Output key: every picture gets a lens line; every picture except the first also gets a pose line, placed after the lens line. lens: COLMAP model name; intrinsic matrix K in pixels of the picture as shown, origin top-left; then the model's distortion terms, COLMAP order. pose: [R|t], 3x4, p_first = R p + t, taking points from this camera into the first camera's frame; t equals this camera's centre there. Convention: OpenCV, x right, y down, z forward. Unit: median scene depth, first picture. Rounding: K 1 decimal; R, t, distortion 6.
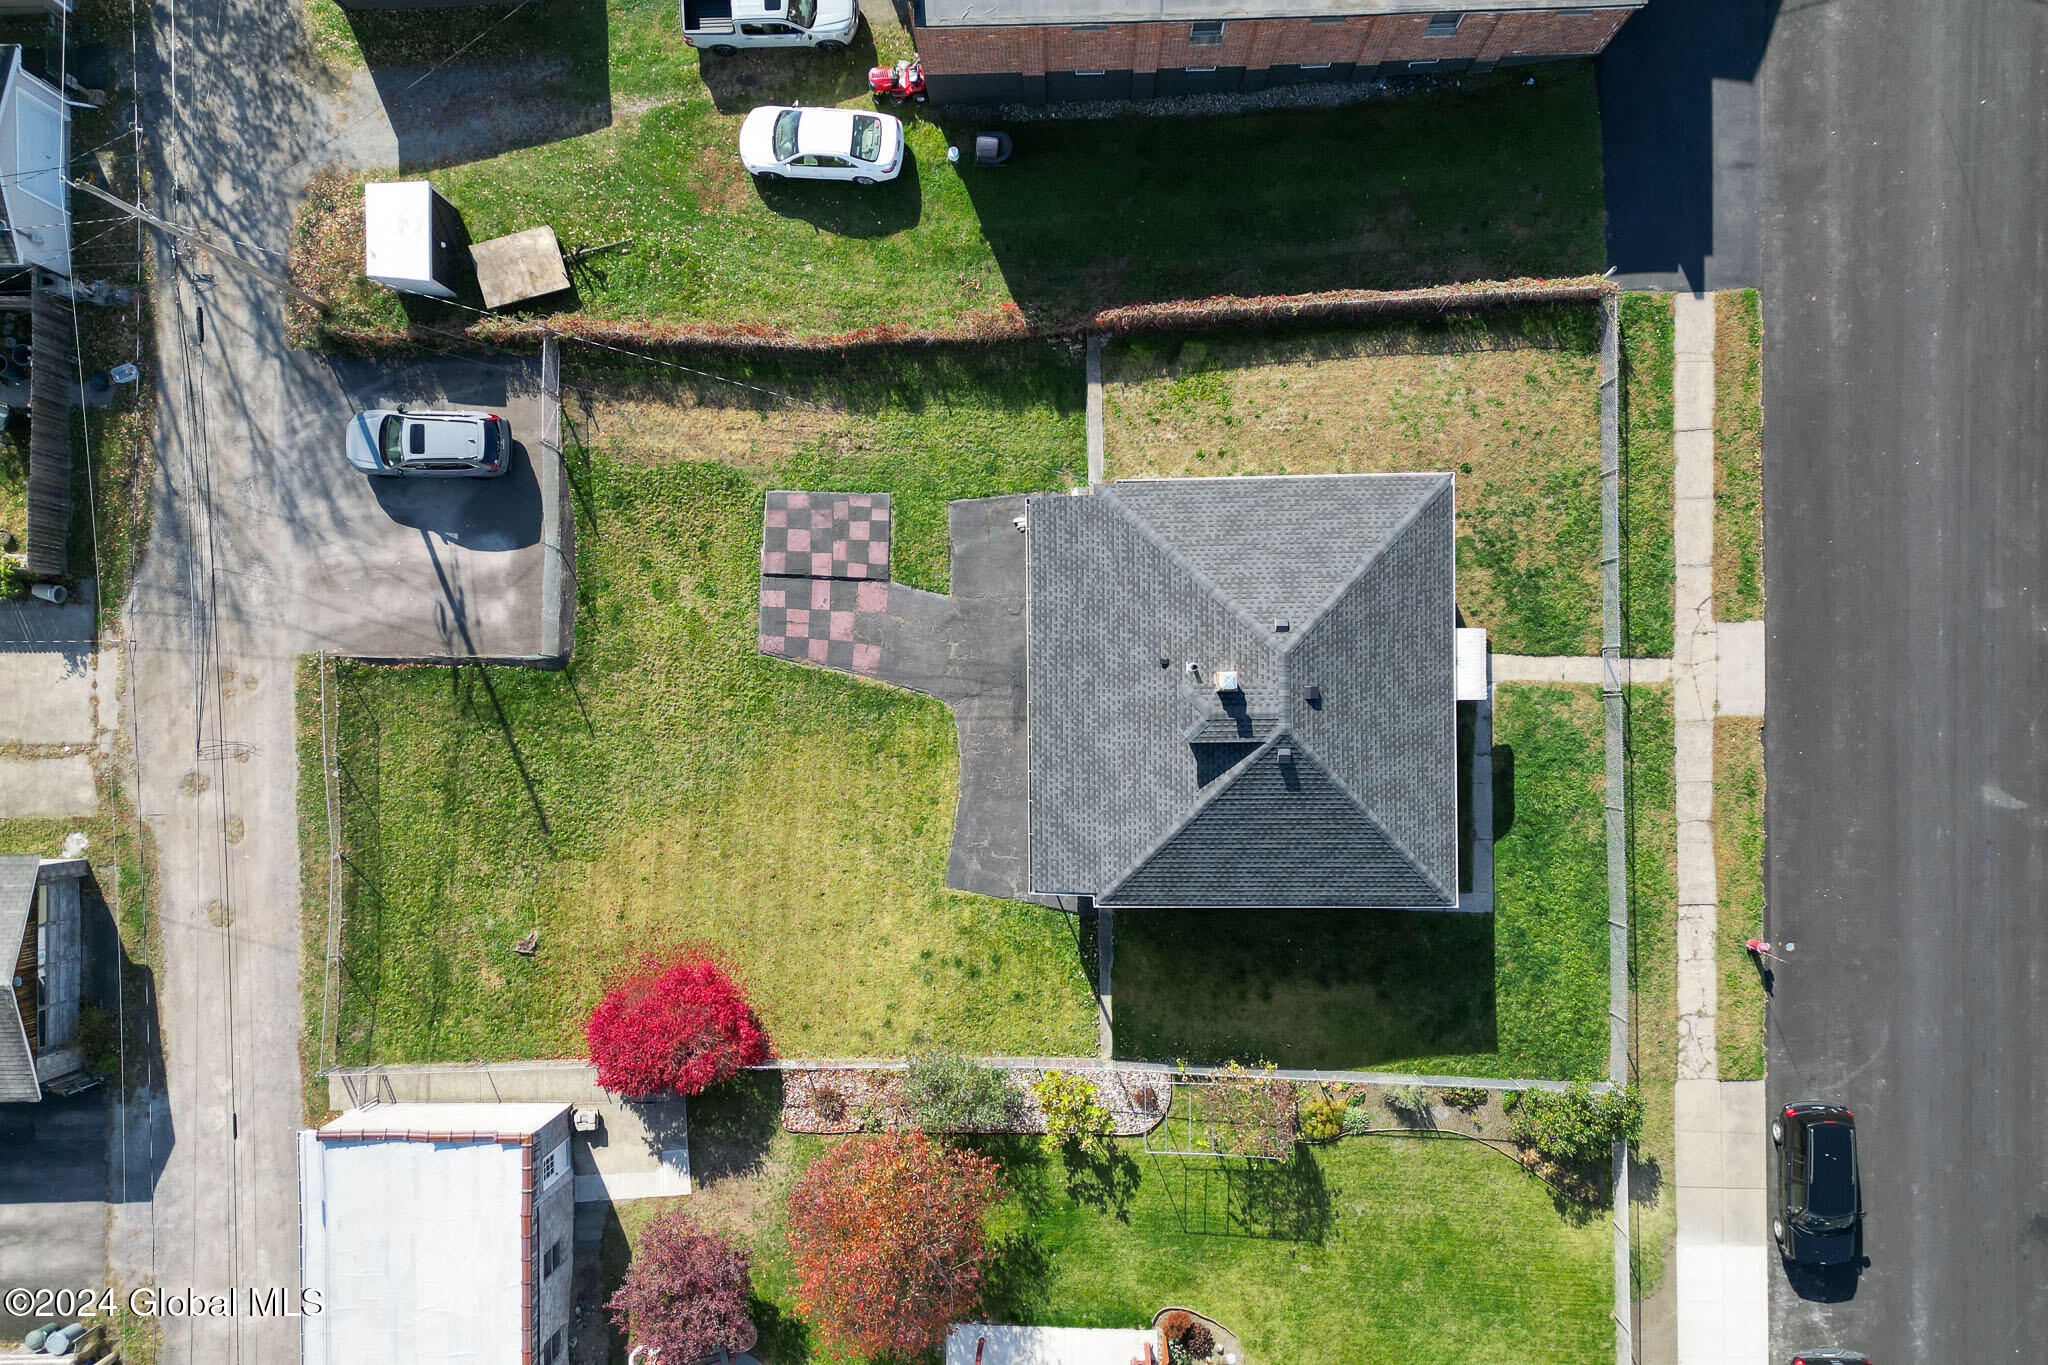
lens RADIAL K [[1401.9, 0, 1030.1], [0, 1401.9, 714.6], [0, 0, 1]] dist [0.080343, -0.074708]
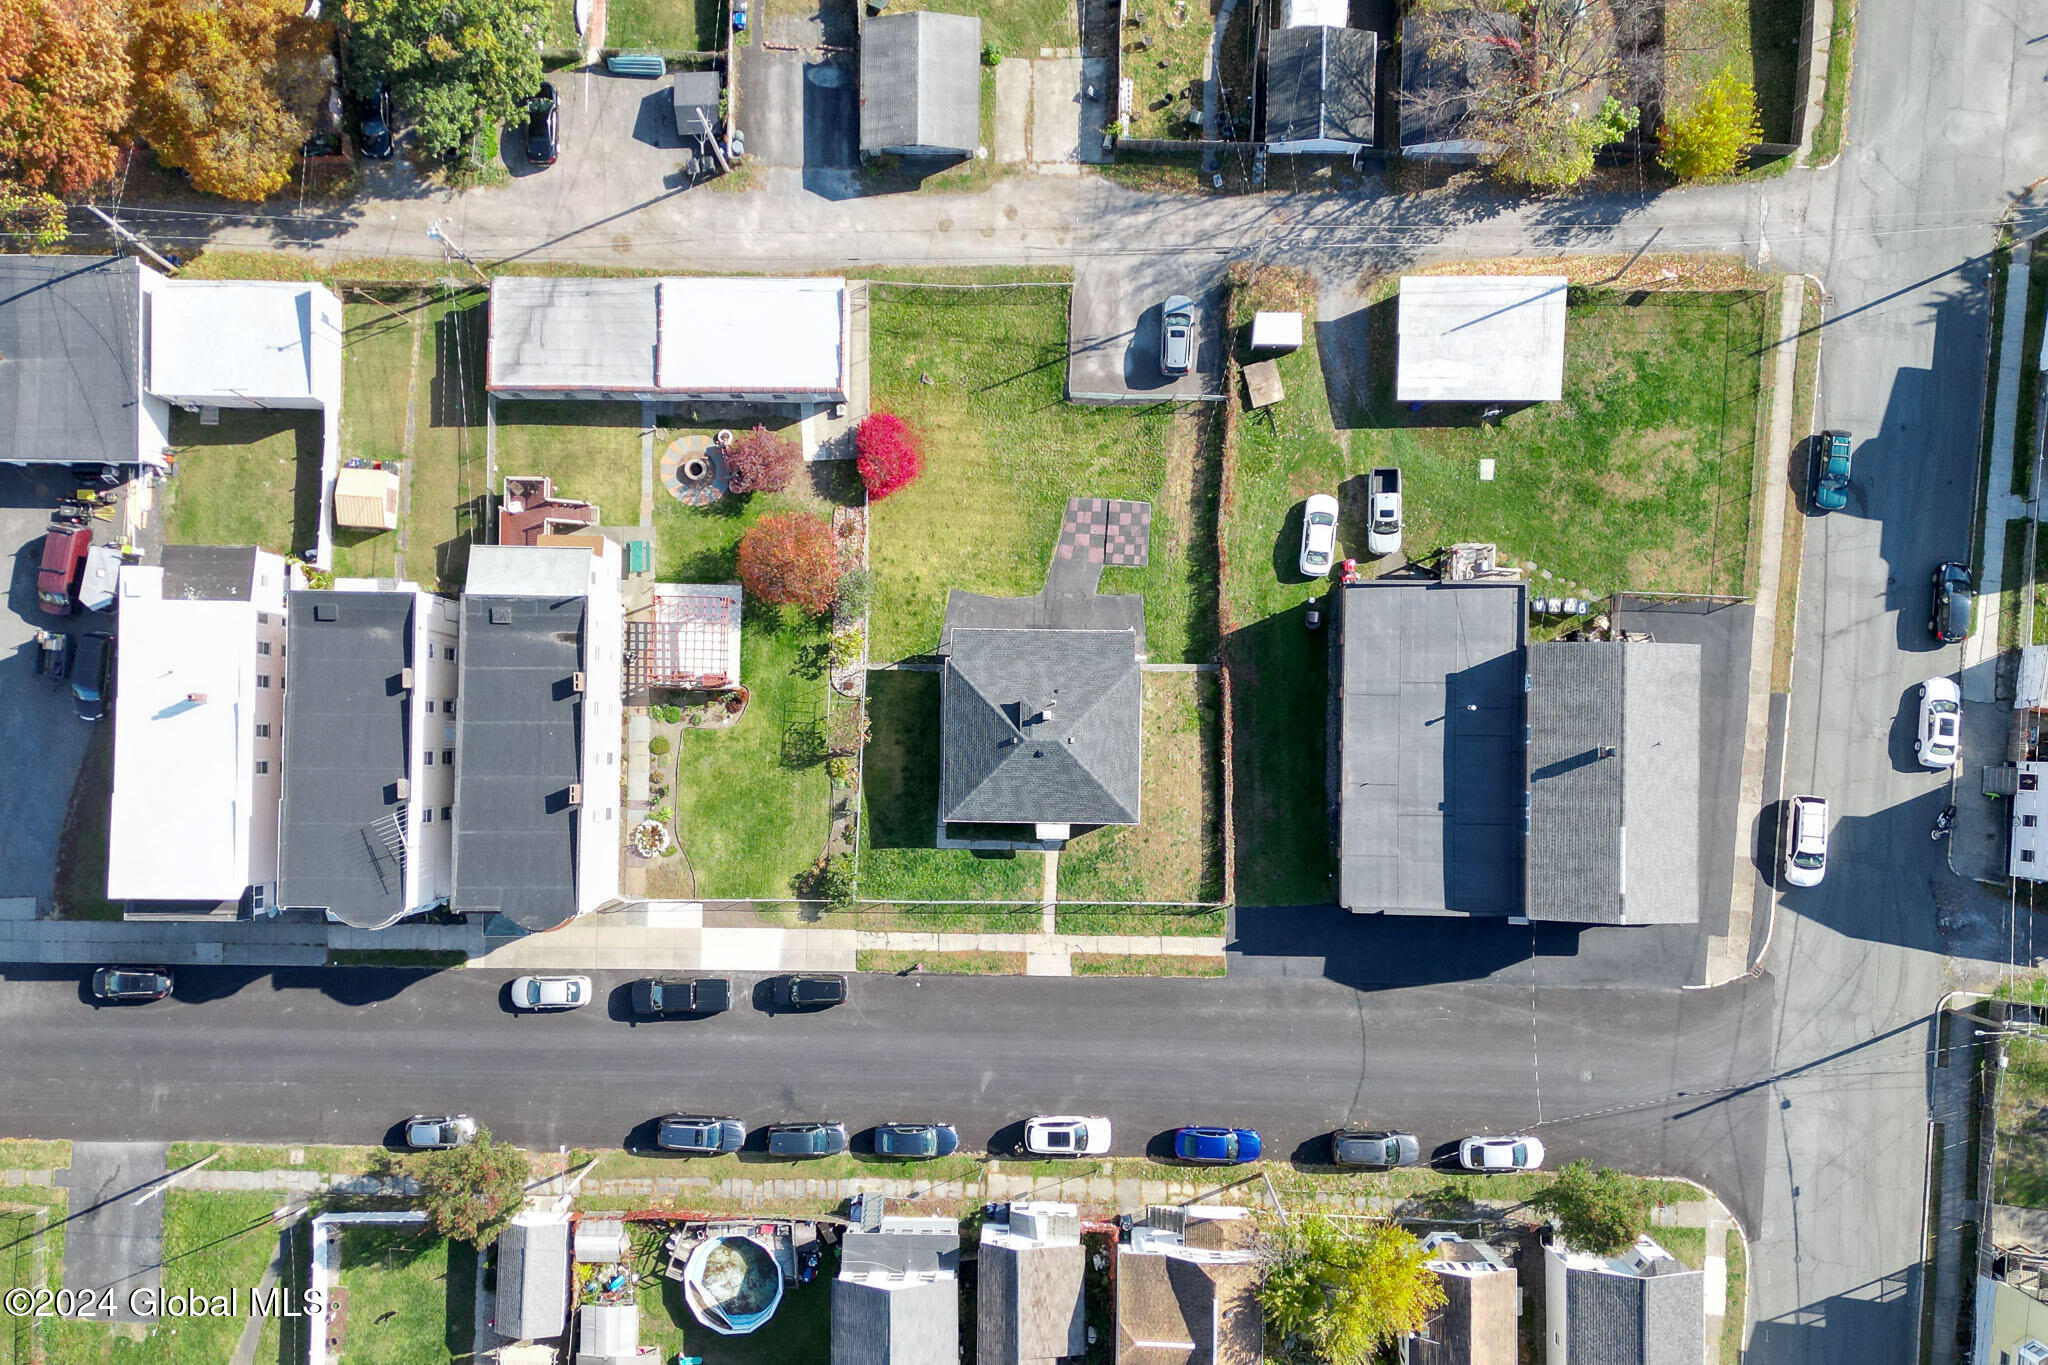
lens RADIAL K [[1730.8, 0, 1002.3], [0, 1730.8, 739.1], [0, 0, 1]] dist [0.141146, -0.184794]
pose [[-0.022352, 0.999330, 0.028983, 0.082537], [-0.999373, -0.023130, 0.026797, -0.023039], [0.027450, -0.028366, 0.999221, -1.517267]]
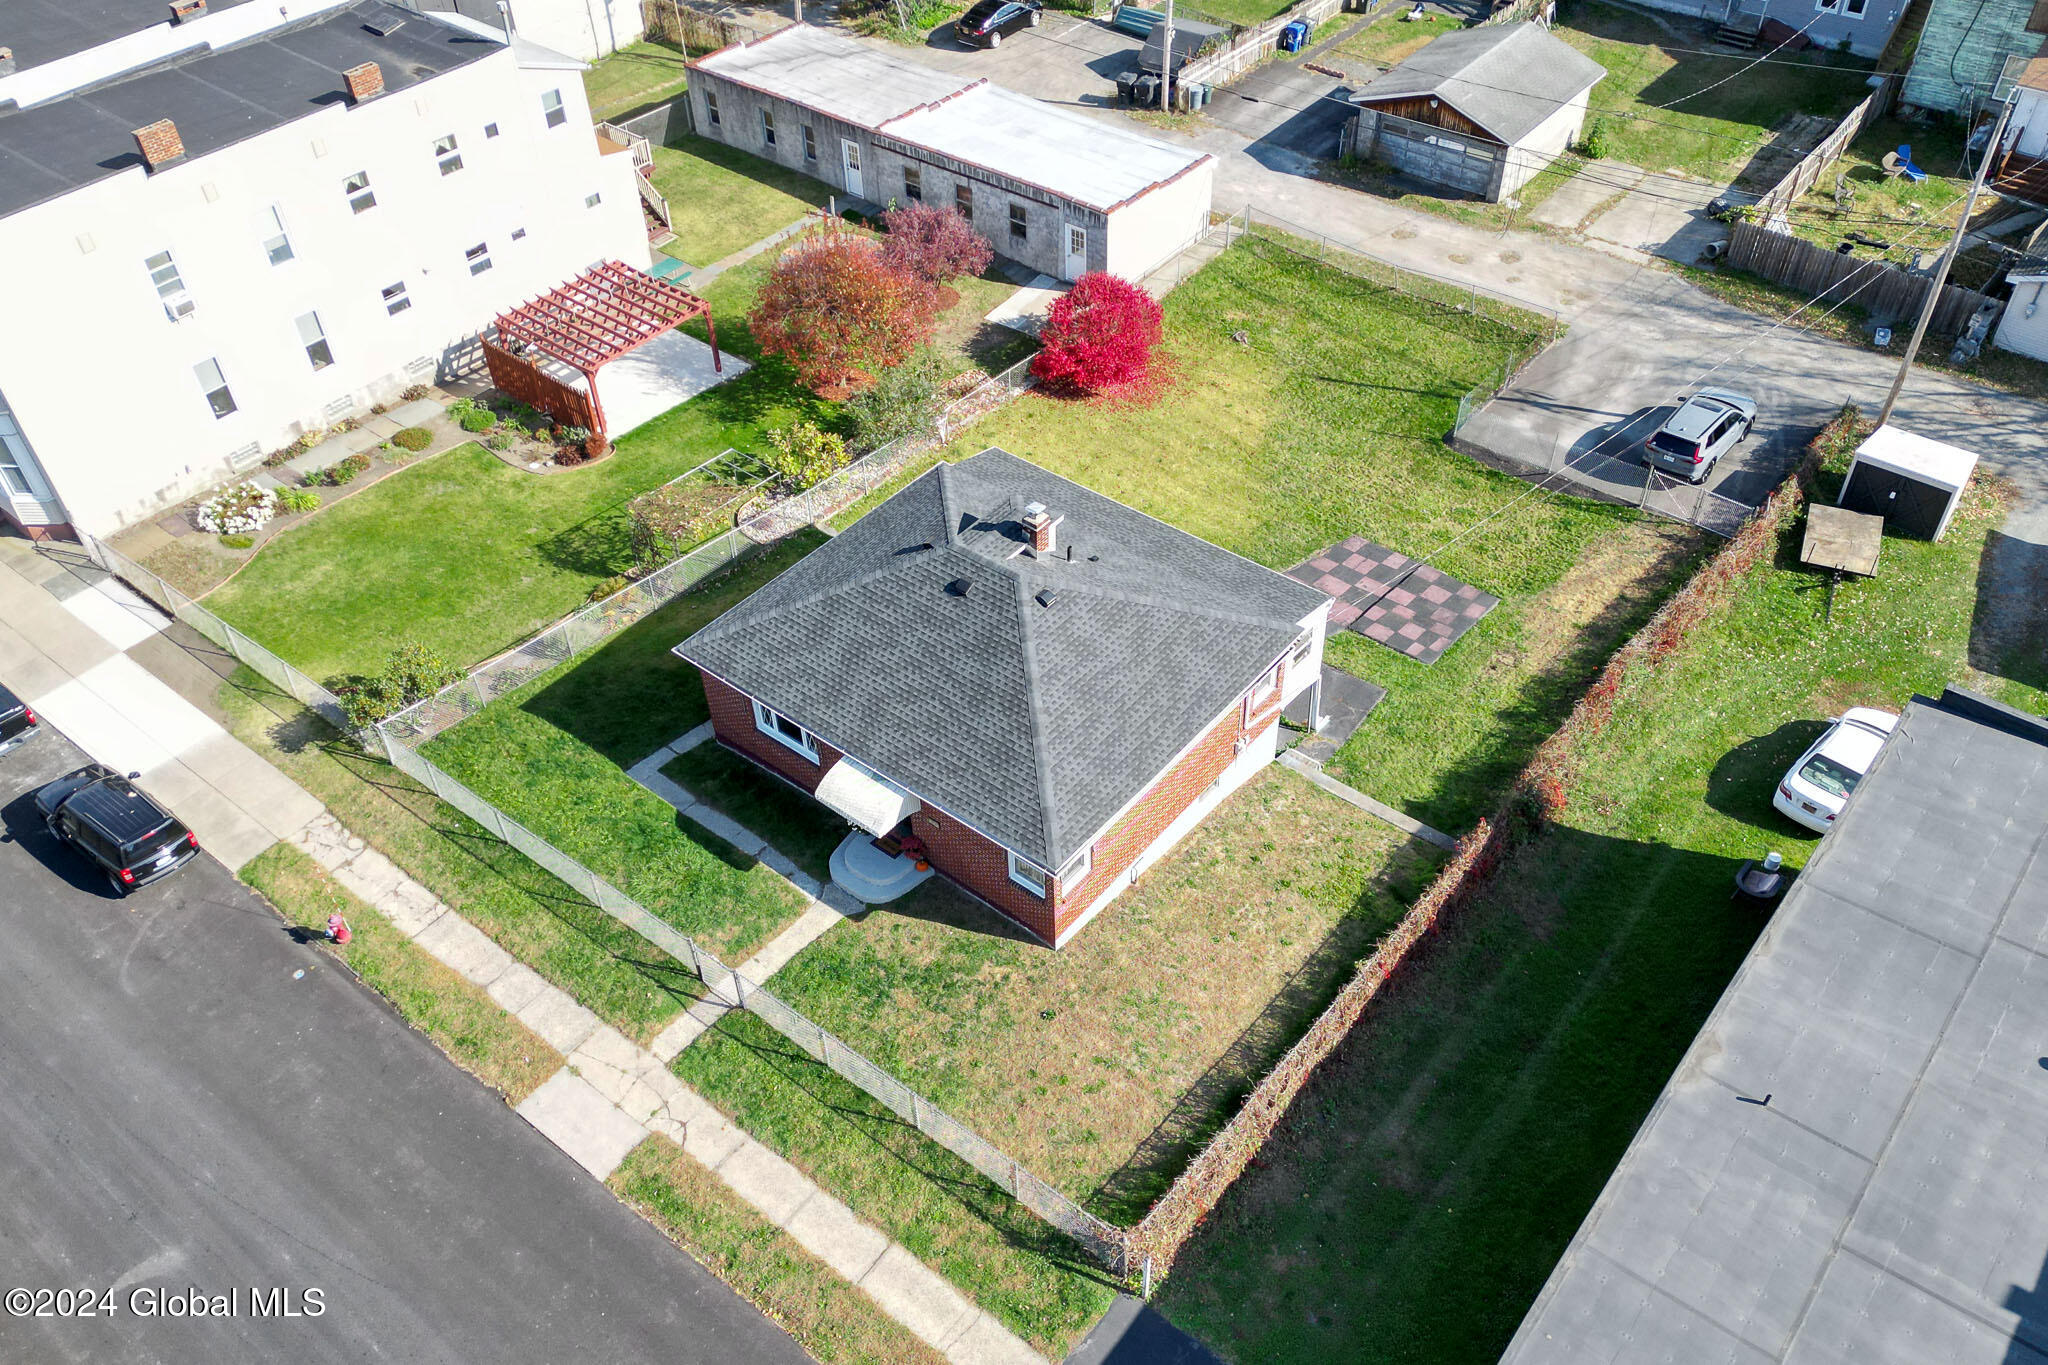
lens RADIAL K [[1607.1, 0, 1030.0], [0, 1607.1, 736.2], [0, 0, 1]] dist [0.078420, -0.077062]
pose [[-0.636388, 0.574148, -0.515135, 0.630612], [-0.769839, -0.430690, 0.471015, -0.474287], [0.048569, 0.696319, 0.716087, 0.290315]]
